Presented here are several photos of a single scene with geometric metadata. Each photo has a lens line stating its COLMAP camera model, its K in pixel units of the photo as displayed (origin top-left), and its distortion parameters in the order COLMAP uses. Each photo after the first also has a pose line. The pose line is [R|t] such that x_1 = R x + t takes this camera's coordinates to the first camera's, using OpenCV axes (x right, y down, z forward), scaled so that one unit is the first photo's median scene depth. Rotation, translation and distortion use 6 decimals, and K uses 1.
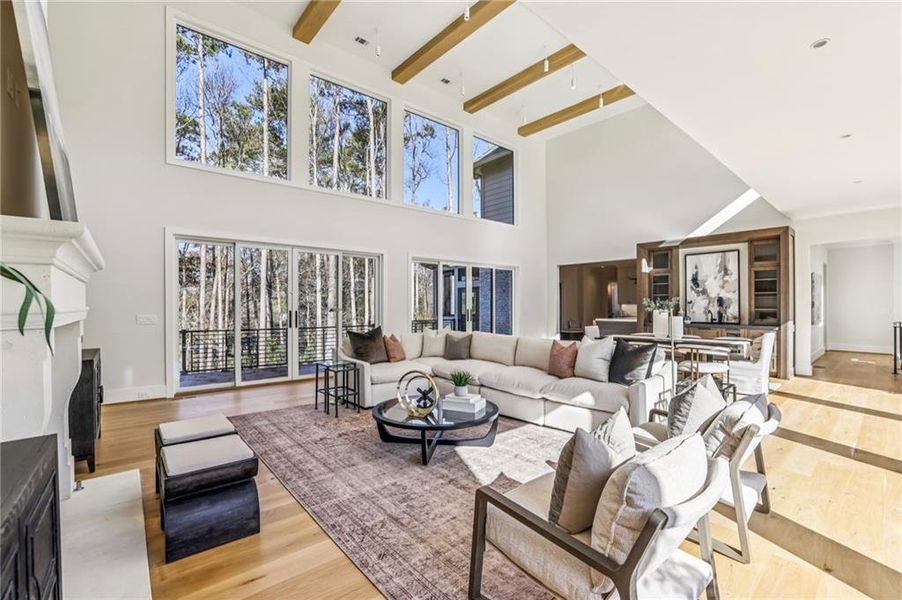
lens RADIAL K [[389.0, 0, 446.7], [0, 389.0, 301.6], [0, 0, 1]] dist [-0.031871, 0.001547]
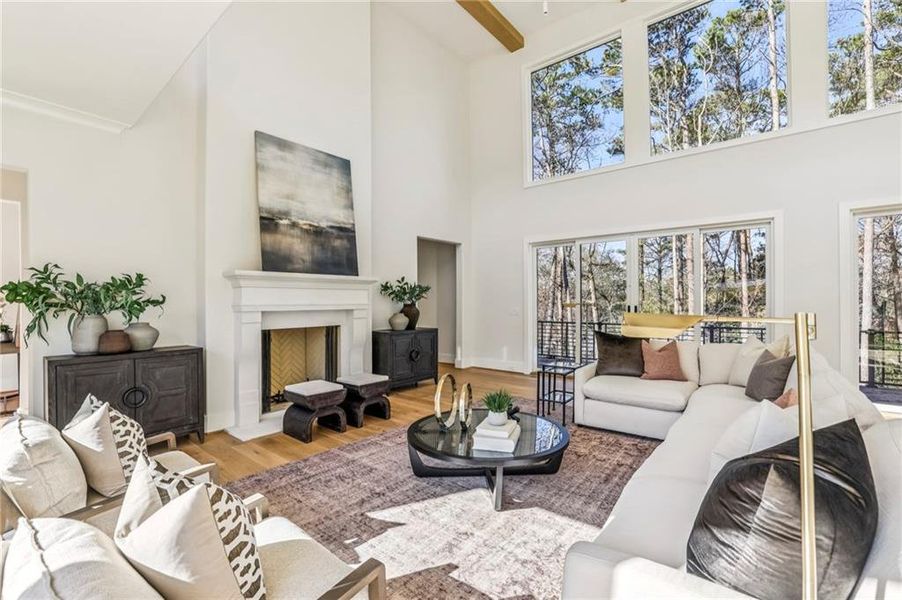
lens RADIAL K [[389.0, 0, 449.2], [0, 389.0, 300.0], [0, 0, 1]] dist [-0.031871, 0.001547]
pose [[0.193448, -0.000514, -0.981110, 0.900009], [0.011493, 0.999932, 0.001742, 0.007119], [0.981043, -0.011613, 0.193441, 0.953783]]
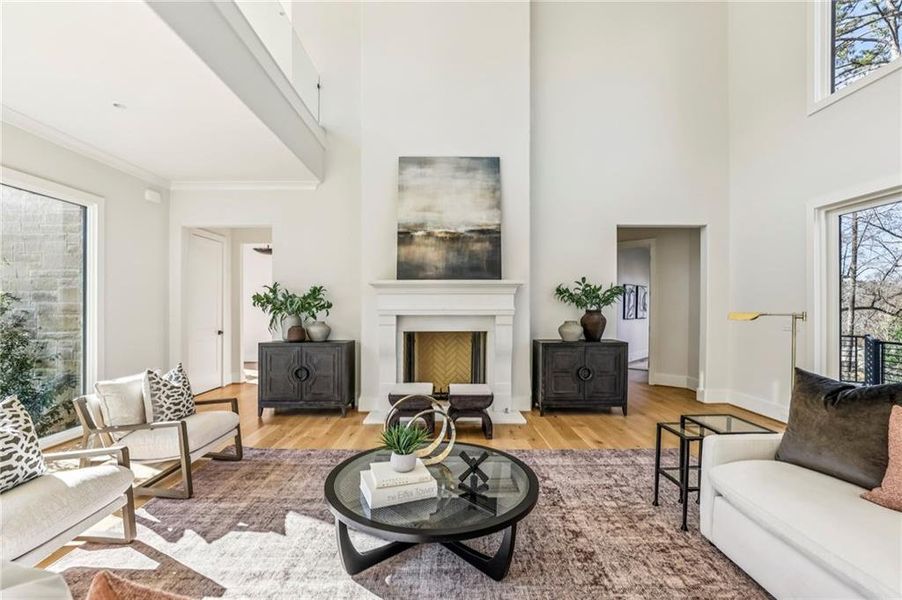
lens RADIAL K [[389.0, 0, 453.3], [0, 389.0, 307.2], [0, 0, 1]] dist [-0.031871, 0.001547]
pose [[-0.620473, 0.004101, -0.784217, 0.516422], [0.007514, 0.999972, -0.000715, 0.012561], [0.784191, -0.006336, -0.620487, 1.717917]]
